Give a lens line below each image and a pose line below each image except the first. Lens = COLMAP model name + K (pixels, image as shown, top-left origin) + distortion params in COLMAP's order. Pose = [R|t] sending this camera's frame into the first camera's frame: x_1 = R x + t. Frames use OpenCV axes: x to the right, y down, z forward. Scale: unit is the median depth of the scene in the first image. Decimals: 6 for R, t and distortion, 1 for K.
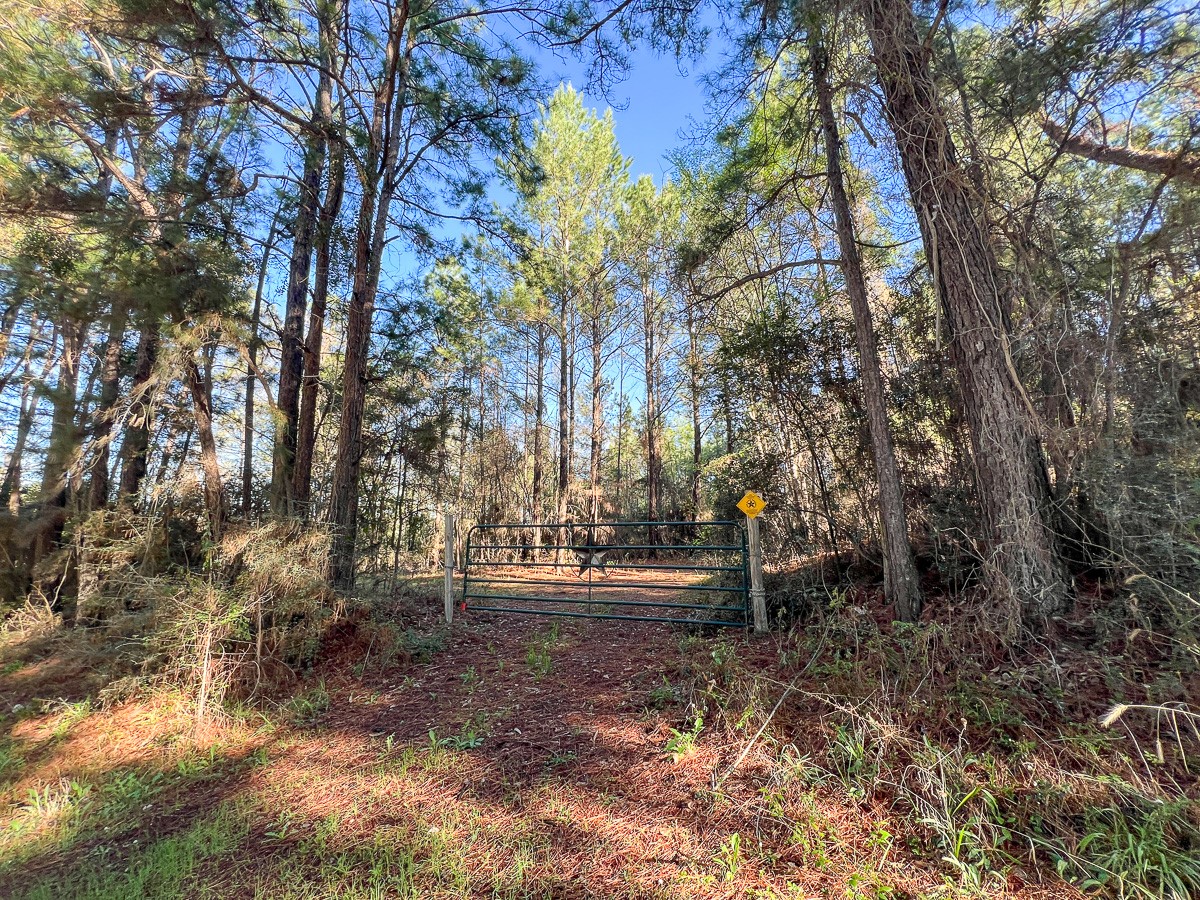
lens RADIAL K [[469.8, 0, 593.1], [0, 469.8, 444.1], [0, 0, 1]] dist [-0.000298, 0.000303]
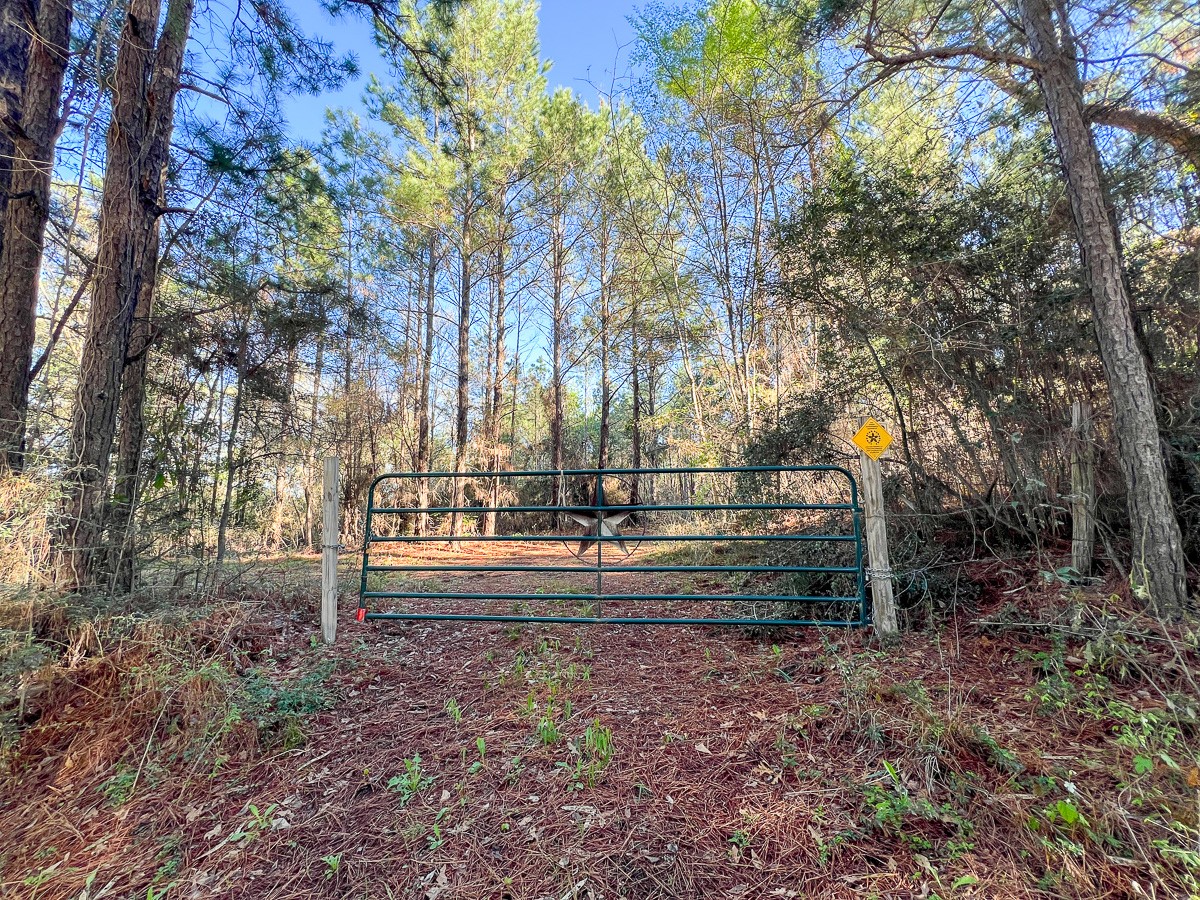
lens RADIAL K [[469.8, 0, 593.1], [0, 469.8, 444.1], [0, 0, 1]] dist [-0.000298, 0.000303]
pose [[0.961038, 0.032501, 0.274498, -0.112662], [-0.047835, 0.997635, 0.049352, 0.065754], [-0.272245, -0.060560, 0.960320, 0.260037]]
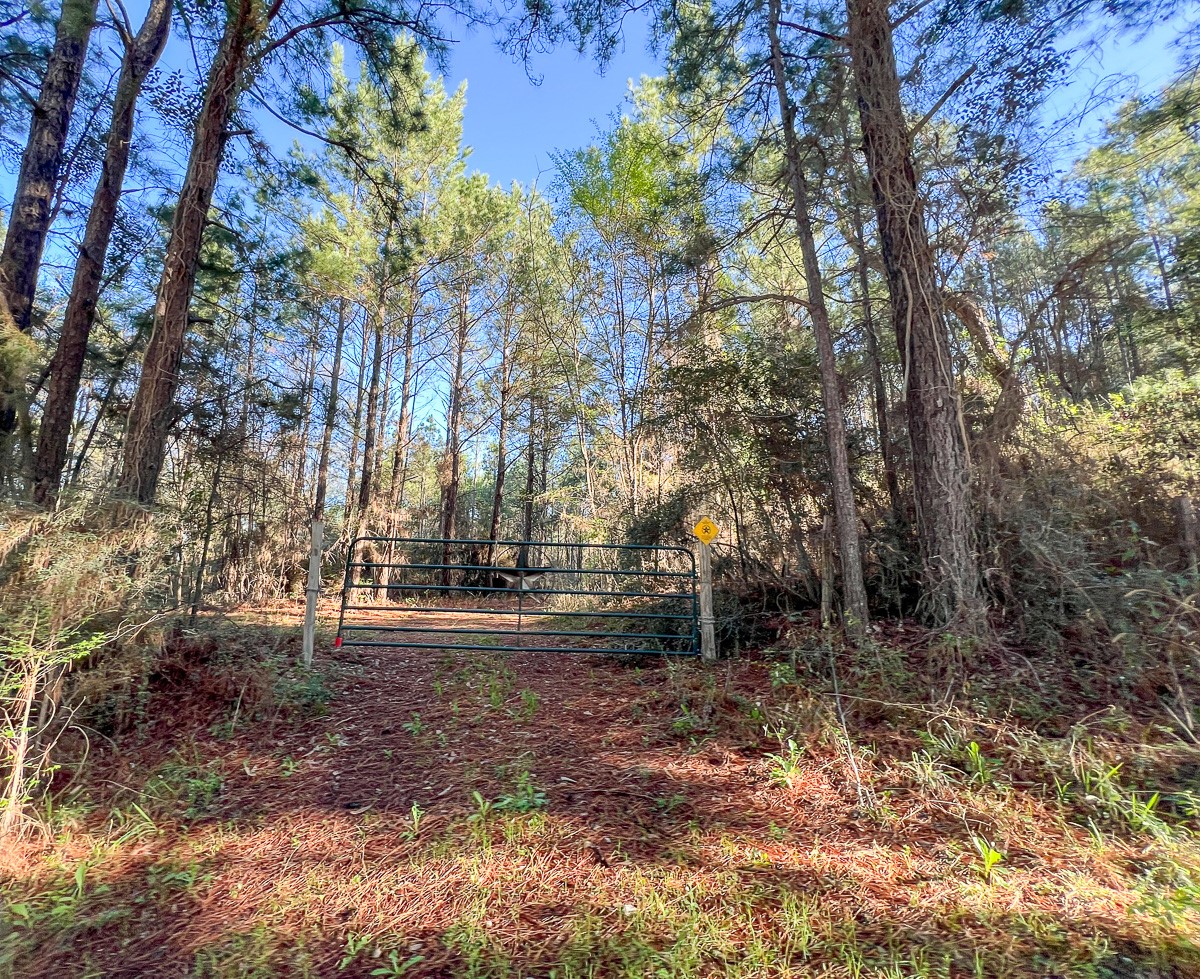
lens RADIAL K [[512.7, 0, 535.9], [0, 512.7, 482.7], [0, 0, 1]] dist [0.002176, 0.000204]
pose [[0.917705, 0.106671, 0.382674, -0.218342], [-0.109459, 0.993885, -0.014549, 0.045397], [-0.381886, -0.028535, 0.923769, 0.082454]]
